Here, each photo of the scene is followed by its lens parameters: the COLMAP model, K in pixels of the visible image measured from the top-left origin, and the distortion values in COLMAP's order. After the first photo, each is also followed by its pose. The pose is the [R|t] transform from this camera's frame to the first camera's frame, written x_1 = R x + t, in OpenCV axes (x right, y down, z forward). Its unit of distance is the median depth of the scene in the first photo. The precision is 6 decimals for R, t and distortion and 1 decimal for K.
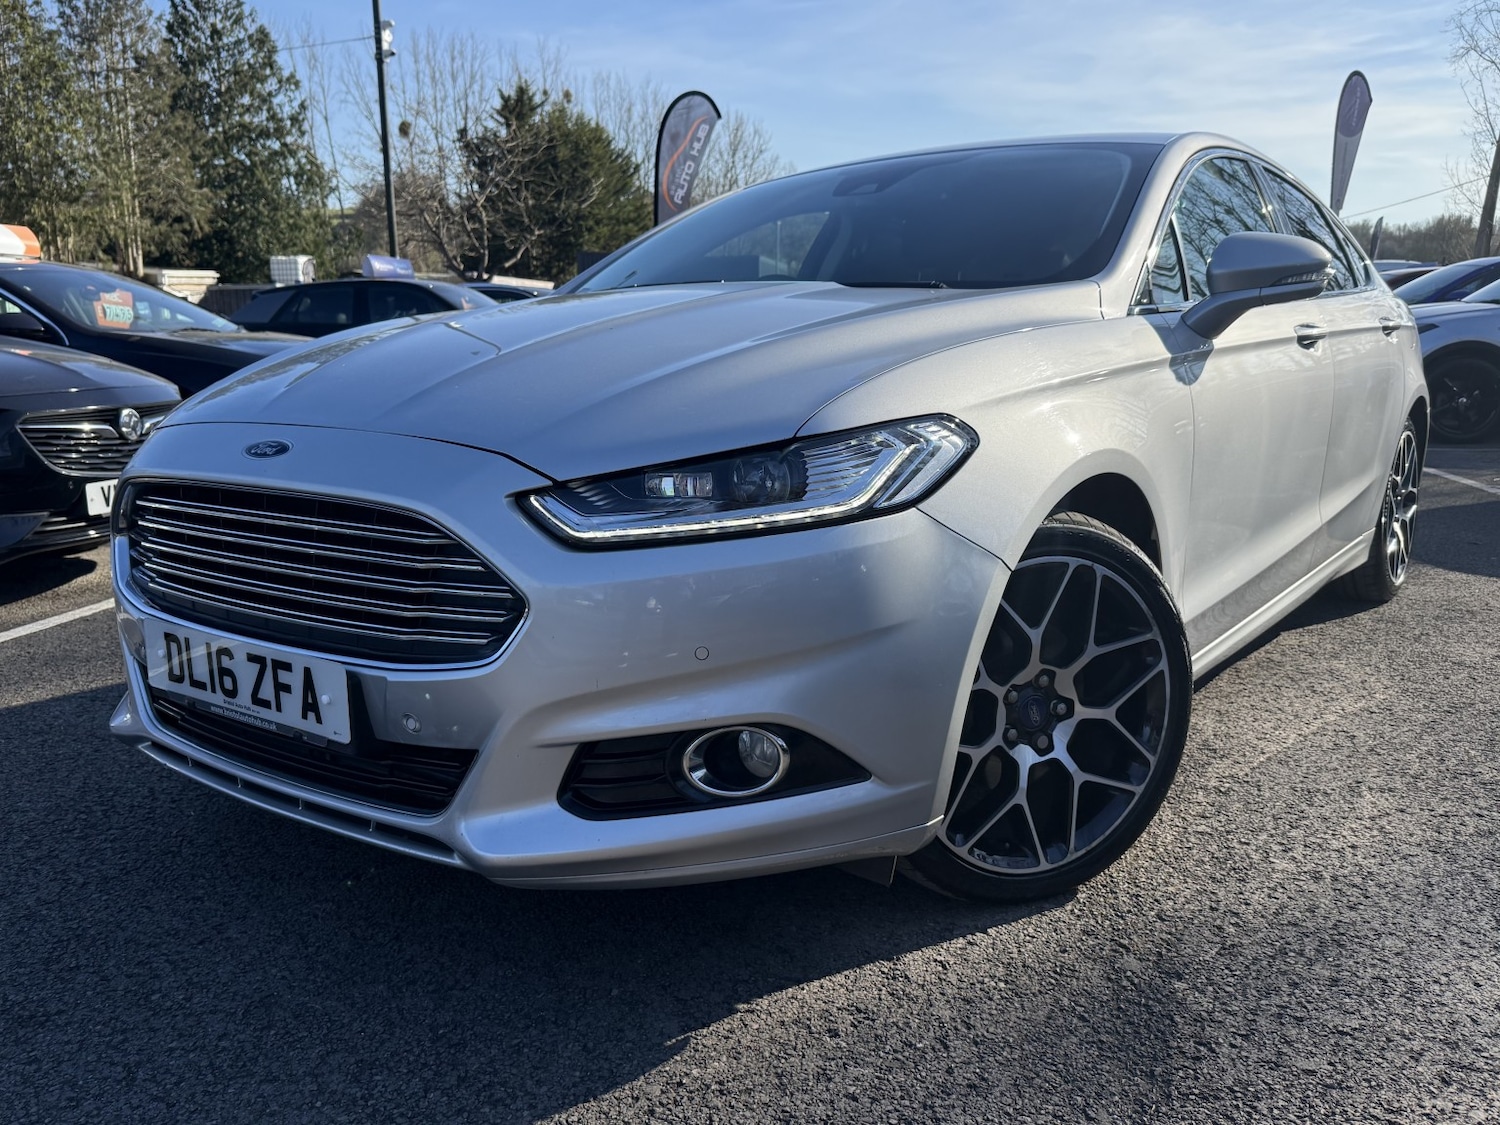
lens RADIAL K [[1228.2, 0, 750.0], [0, 1228.2, 562.5], [0, 0, 1]] dist [0.136003, -0.267067]
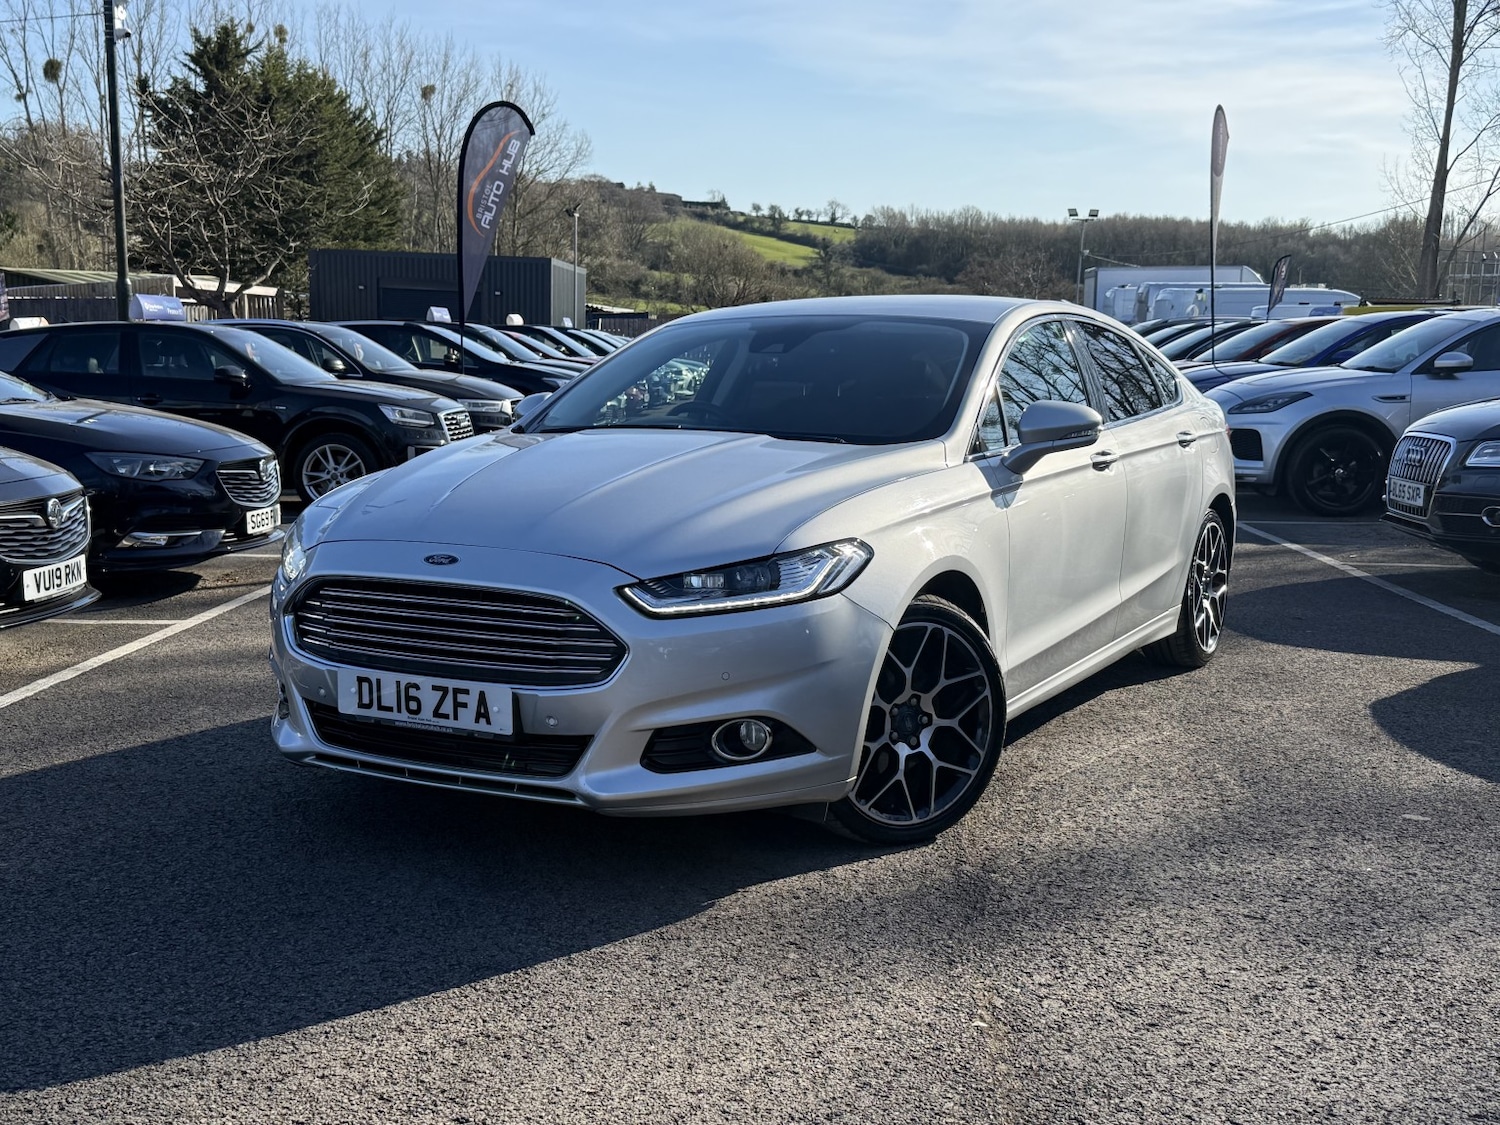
lens RADIAL K [[1651.1, 0, 752.6], [0, 1651.1, 562.9], [0, 0, 1]] dist [0.173073, -0.388390]
pose [[0.990902, -0.003340, 0.134545, -0.215162], [0.010901, 0.998399, -0.055500, 0.029278], [-0.134145, 0.056461, 0.989352, -0.923538]]
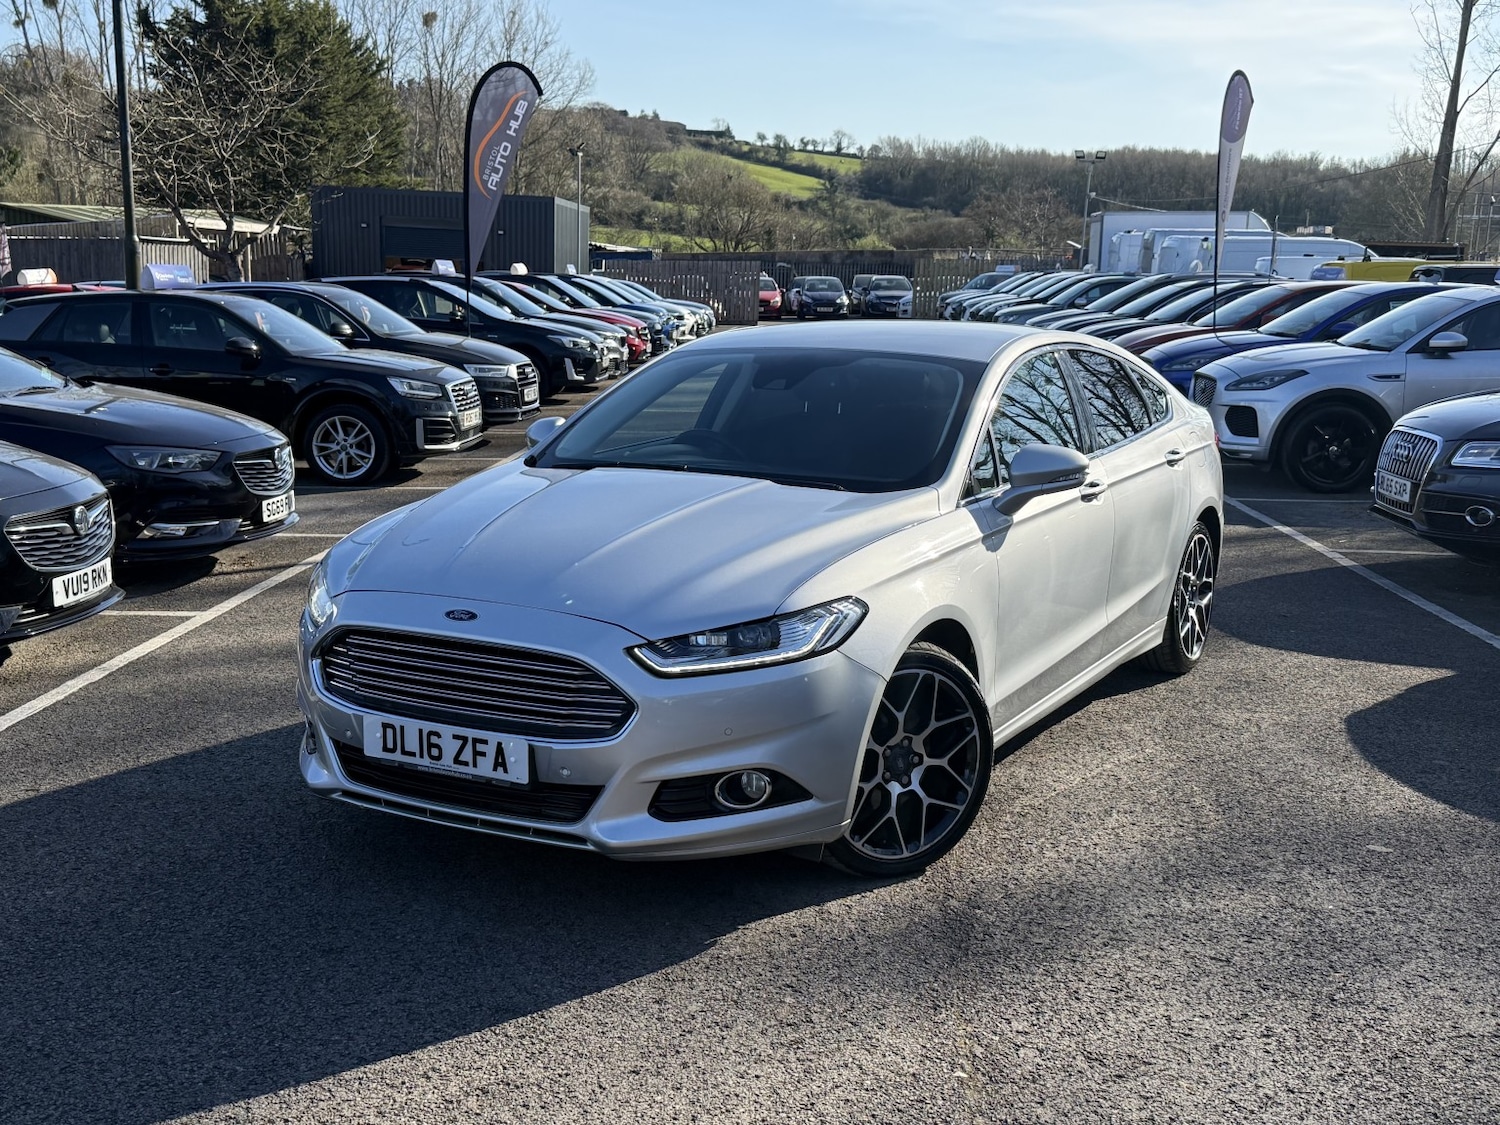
lens RADIAL K [[1651.1, 0, 752.6], [0, 1651.1, 562.9], [0, 0, 1]] dist [0.173073, -0.388390]
pose [[0.991082, -0.001533, 0.133245, -0.228531], [0.003641, 0.999872, -0.015575, -0.097693], [-0.133204, 0.015921, 0.990961, -1.028825]]
